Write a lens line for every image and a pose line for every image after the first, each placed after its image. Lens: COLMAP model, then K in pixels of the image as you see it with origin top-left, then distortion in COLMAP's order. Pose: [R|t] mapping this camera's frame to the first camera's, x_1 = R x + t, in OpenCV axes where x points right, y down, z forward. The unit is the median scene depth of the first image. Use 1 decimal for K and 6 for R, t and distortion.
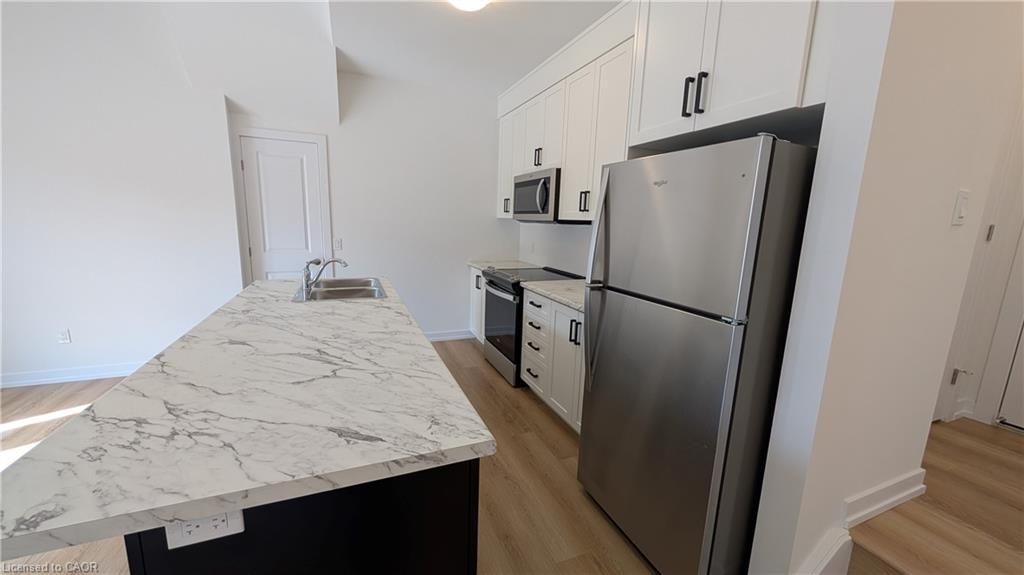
lens RADIAL K [[385.3, 0, 509.0], [0, 385.3, 288.1], [0, 0, 1]] dist [-0.000437, 0.000306]
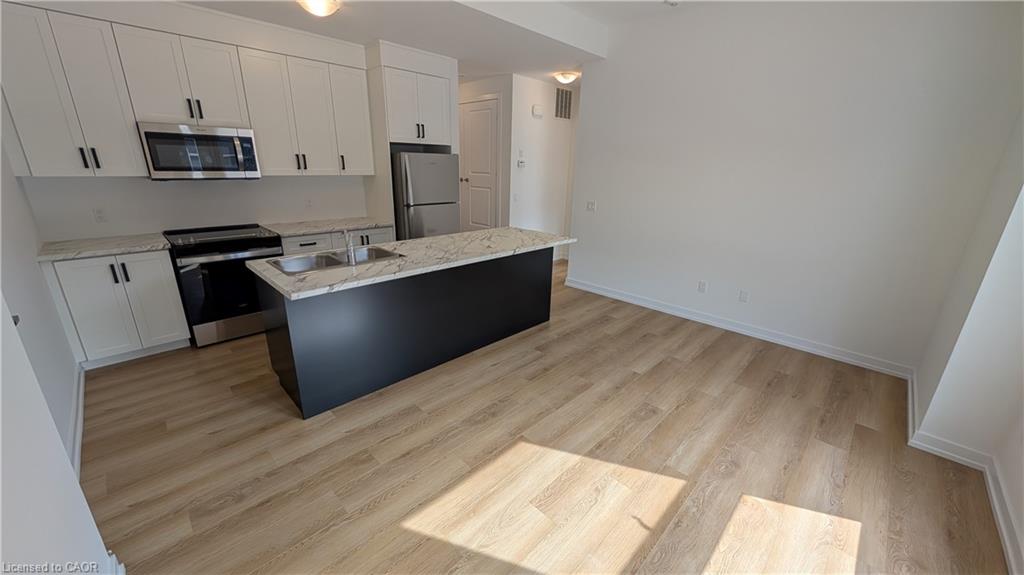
lens RADIAL K [[385.3, 0, 509.0], [0, 385.3, 288.1], [0, 0, 1]] dist [-0.000437, 0.000306]
pose [[-0.386678, -0.319334, 0.865162, -2.446794], [0.129722, 0.909974, 0.393852, -0.443925], [-0.913046, 0.264524, -0.310442, 1.472593]]
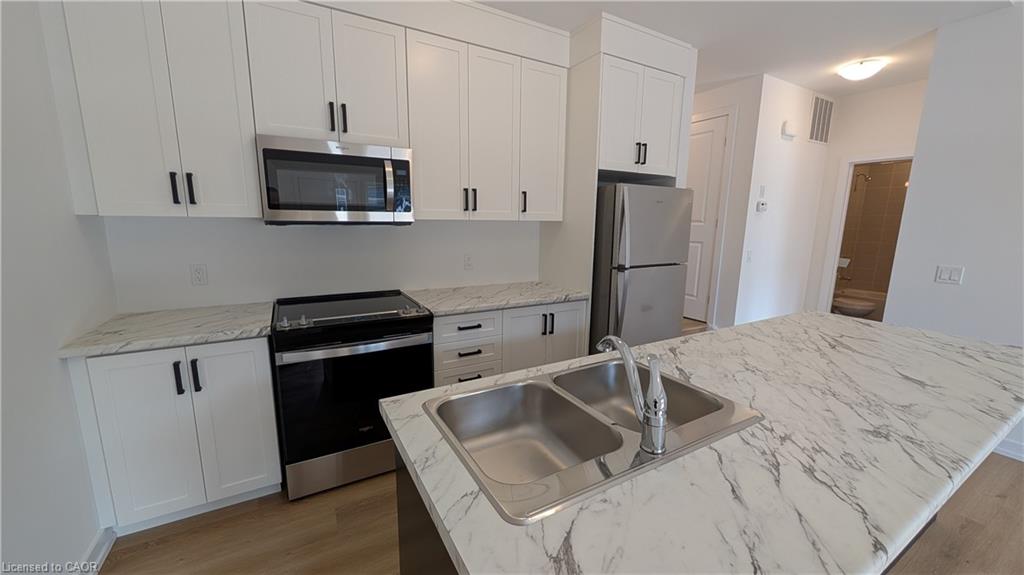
lens RADIAL K [[385.3, 0, 509.0], [0, 385.3, 288.1], [0, 0, 1]] dist [-0.000437, 0.000306]
pose [[-0.121400, -0.203084, 0.971606, -1.258019], [0.159922, 0.962057, 0.221069, -0.359197], [-0.979636, 0.182219, -0.084316, 1.739503]]
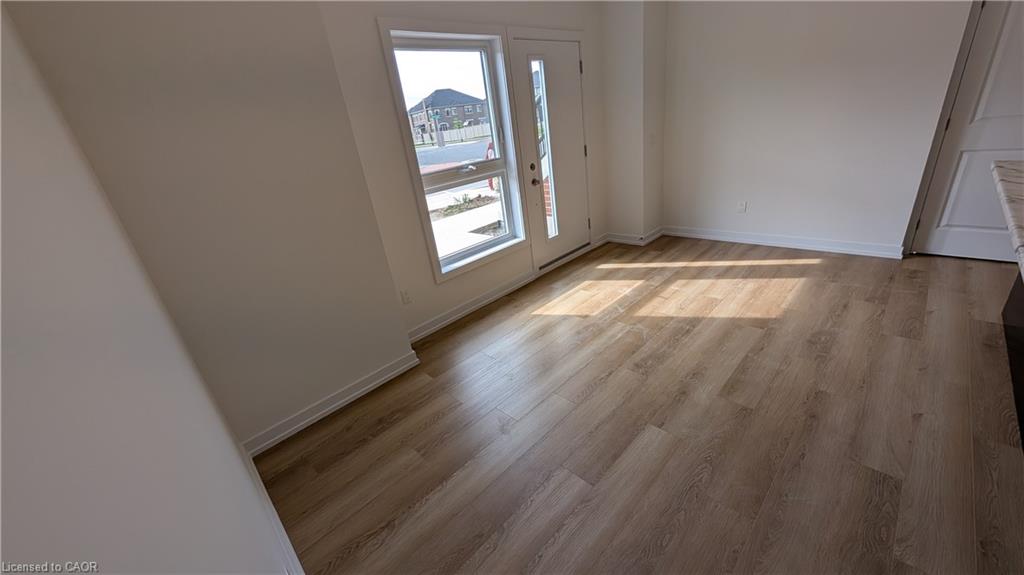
lens RADIAL K [[385.3, 0, 509.0], [0, 385.3, 288.1], [0, 0, 1]] dist [-0.000437, 0.000306]
pose [[0.364044, 0.294924, -0.883454, -0.420721], [-0.022452, 0.951045, 0.308236, 0.008490], [0.931111, -0.092376, 0.352843, -0.389823]]
